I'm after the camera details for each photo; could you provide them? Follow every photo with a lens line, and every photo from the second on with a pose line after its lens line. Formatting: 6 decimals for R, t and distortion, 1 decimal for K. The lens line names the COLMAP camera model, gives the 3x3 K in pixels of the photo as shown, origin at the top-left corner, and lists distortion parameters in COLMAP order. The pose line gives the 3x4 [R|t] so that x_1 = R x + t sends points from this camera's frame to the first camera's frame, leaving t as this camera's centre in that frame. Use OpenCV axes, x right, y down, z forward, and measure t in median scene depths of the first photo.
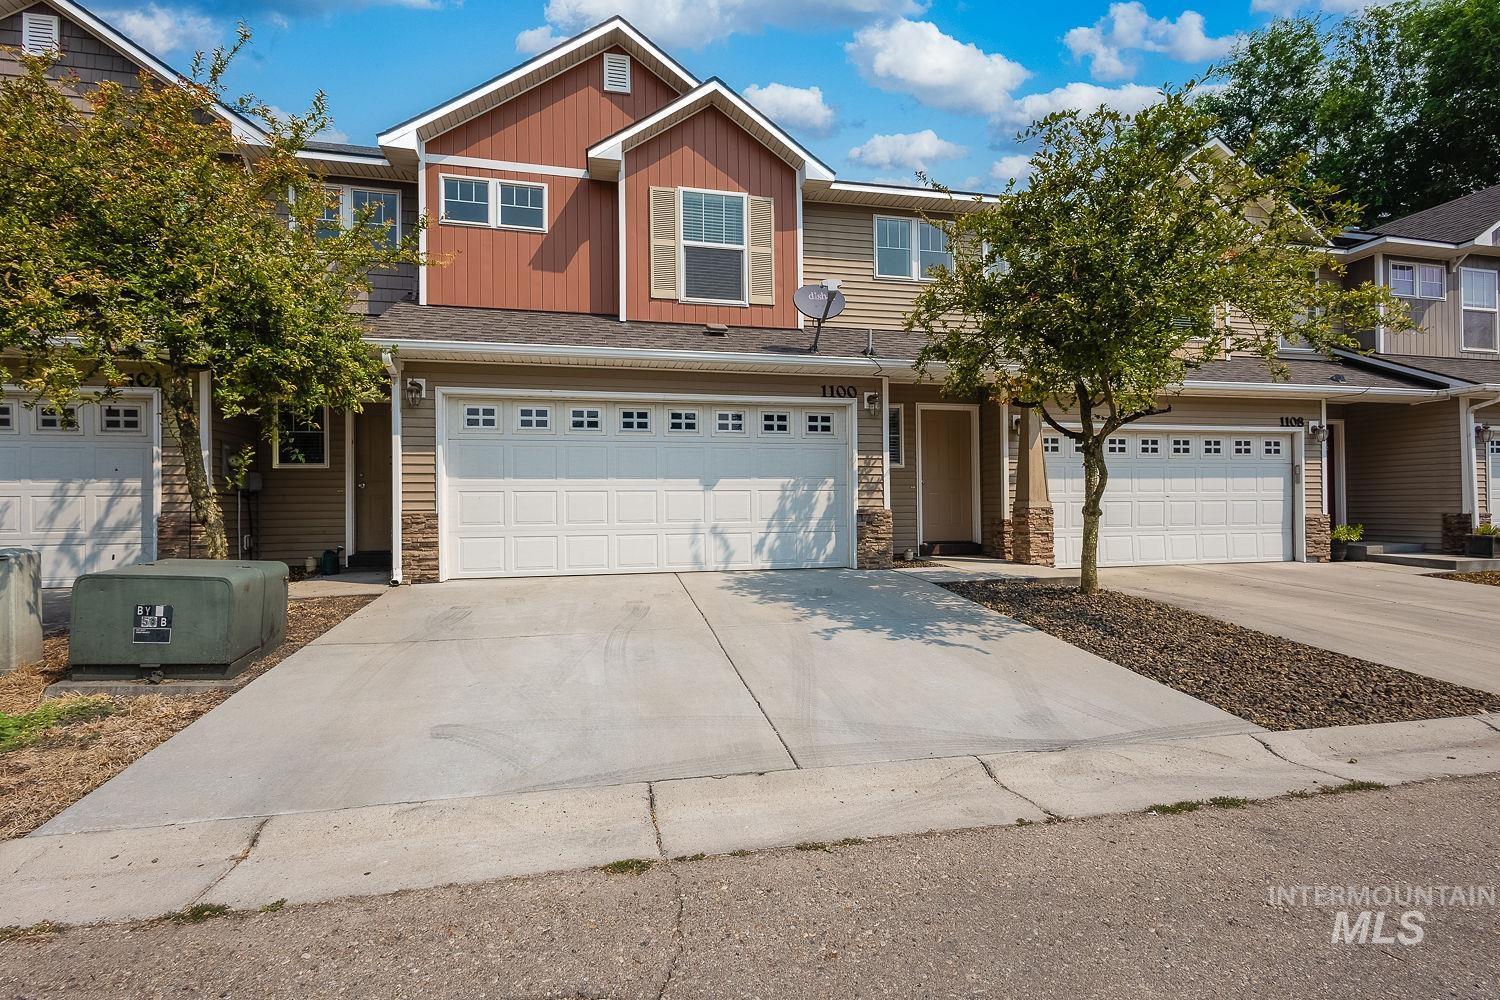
lens RADIAL K [[699.0, 0, 745.3], [0, 699.0, 497.7], [0, 0, 1]] dist [0.010695, -0.004153]
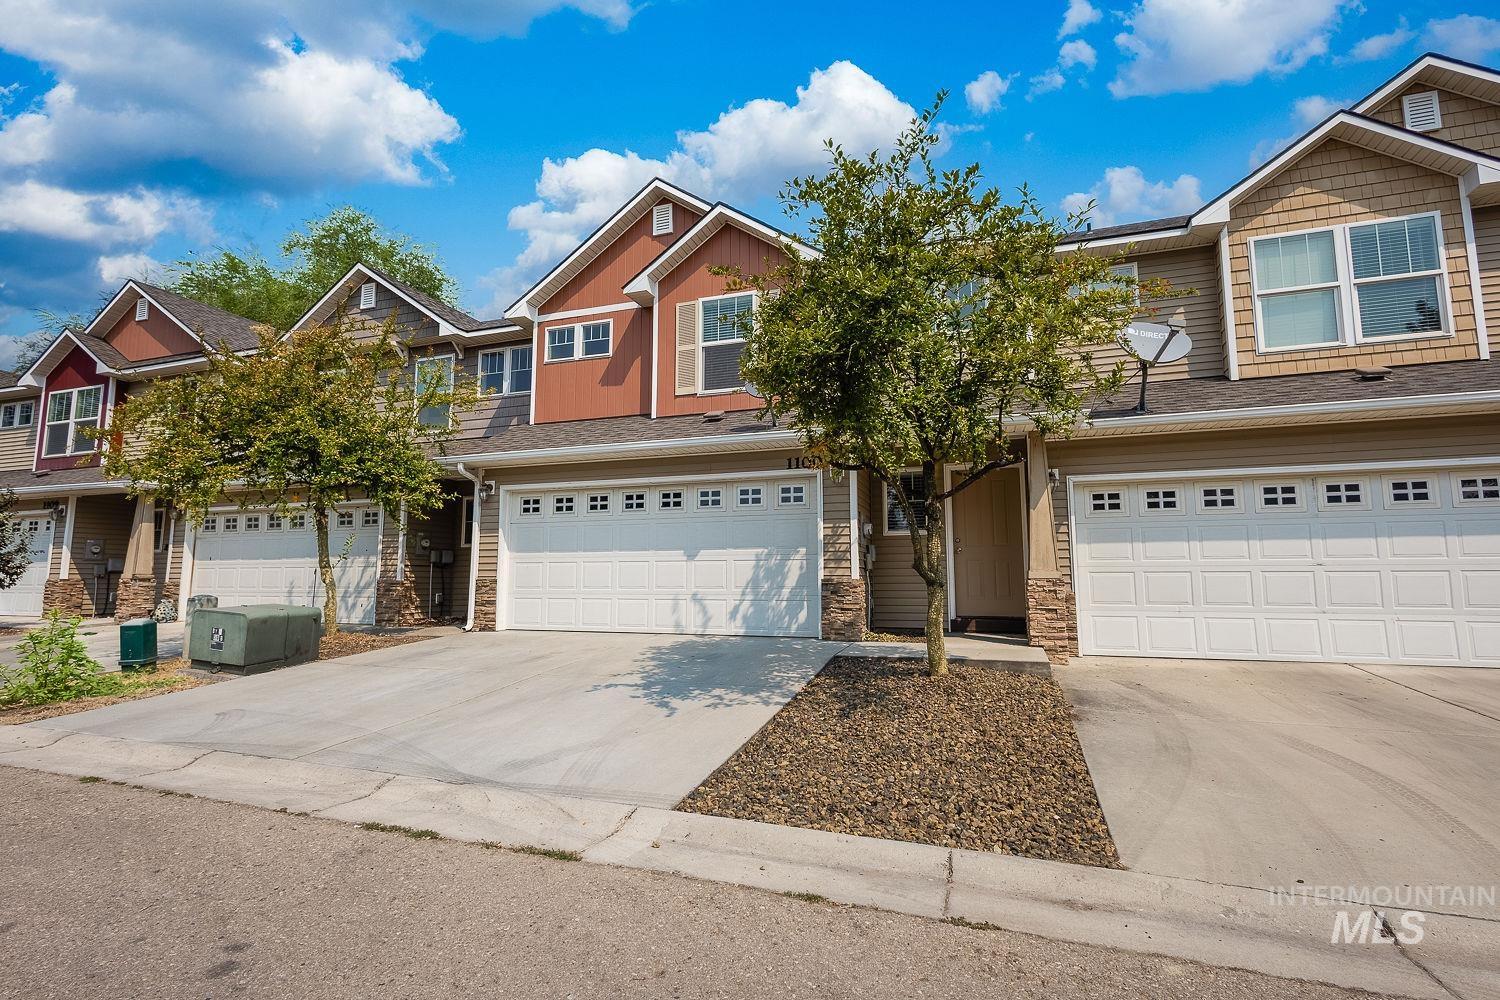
lens RADIAL K [[699.0, 0, 735.0], [0, 699.0, 493.6], [0, 0, 1]] dist [0.010695, -0.004153]
pose [[0.842935, -0.058144, -0.534865, 0.593586], [0.001162, 0.994338, -0.106261, 0.002062], [0.538015, 0.088950, 0.838229, 0.091059]]
